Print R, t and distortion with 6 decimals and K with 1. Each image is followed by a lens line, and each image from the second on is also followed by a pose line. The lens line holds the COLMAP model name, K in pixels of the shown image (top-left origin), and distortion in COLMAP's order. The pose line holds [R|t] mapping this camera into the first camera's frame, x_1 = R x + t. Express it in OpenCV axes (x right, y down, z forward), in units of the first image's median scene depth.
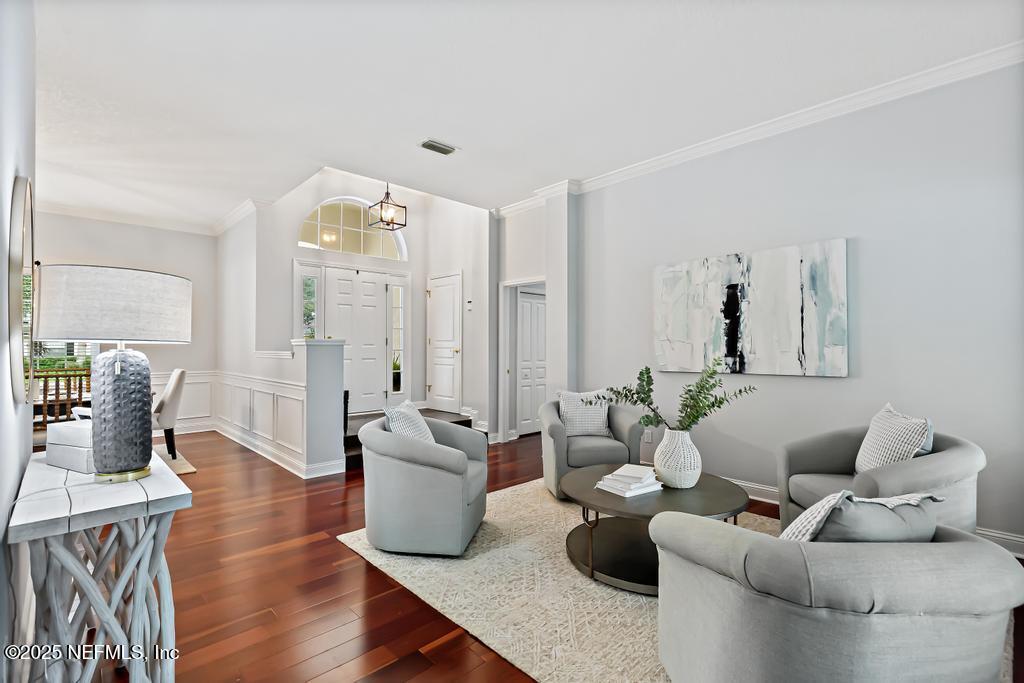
lens RADIAL K [[464.9, 0, 513.5], [0, 464.9, 351.9], [0, 0, 1]] dist [0.013093, -0.001197]
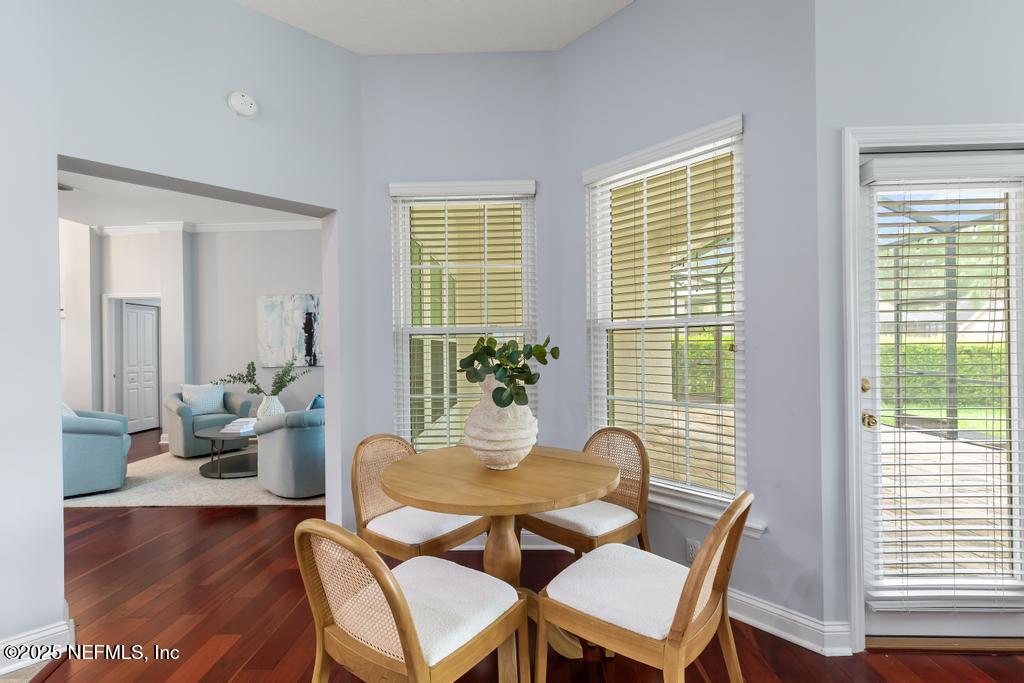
lens RADIAL K [[464.9, 0, 503.7], [0, 464.9, 335.1], [0, 0, 1]] dist [0.013093, -0.001197]
pose [[0.718129, 0.006052, 0.695883, -0.213552], [0.025049, 0.999089, -0.034539, 0.011958], [-0.695459, 0.042235, 0.717324, -0.766826]]
